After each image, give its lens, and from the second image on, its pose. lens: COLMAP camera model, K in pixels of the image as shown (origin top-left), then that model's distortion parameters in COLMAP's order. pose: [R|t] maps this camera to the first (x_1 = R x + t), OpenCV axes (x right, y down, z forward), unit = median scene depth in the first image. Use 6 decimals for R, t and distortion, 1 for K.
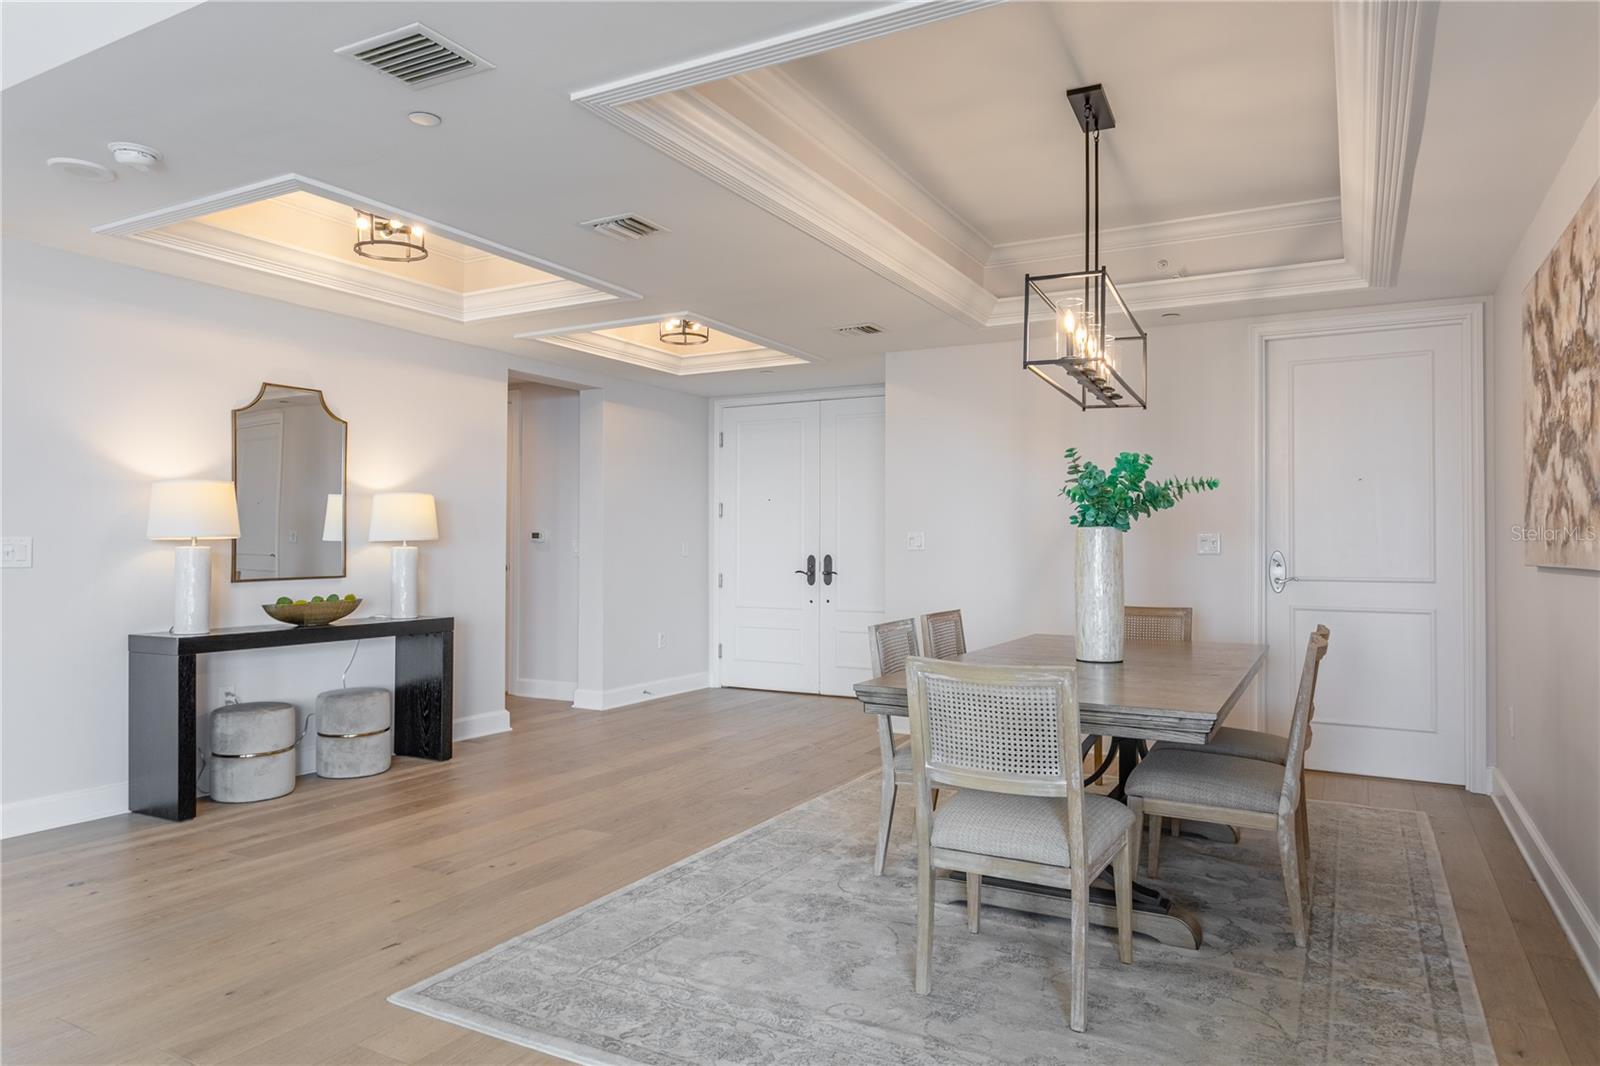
lens RADIAL K [[1015.3, 0, 800.0], [0, 1015.3, 533.0], [0, 0, 1]] dist [-0.006360, -0.002070]
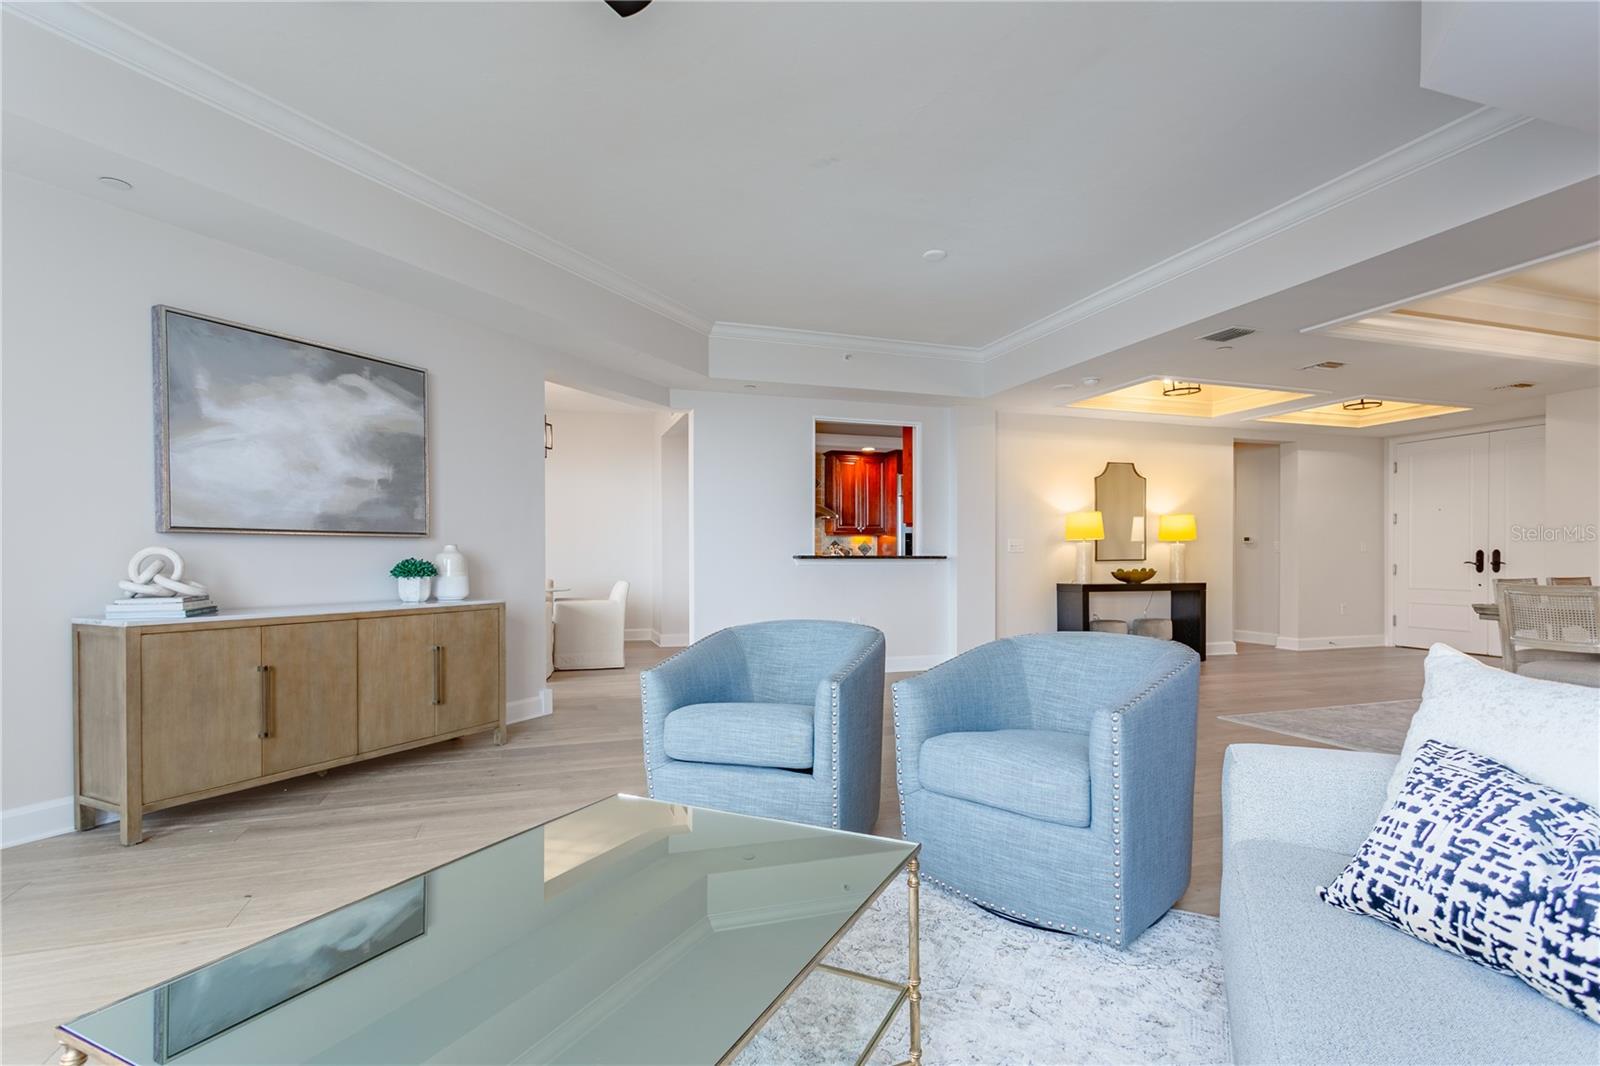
lens RADIAL K [[785.9, 0, 801.0], [0, 785.9, 564.0], [0, 0, 1]] dist [-0.001303, -0.000484]
pose [[0.742726, 0.001716, -0.669594, 0.056807], [0.012510, 0.999787, 0.016438, 0.018056], [0.669479, -0.020585, 0.742546, -0.510756]]
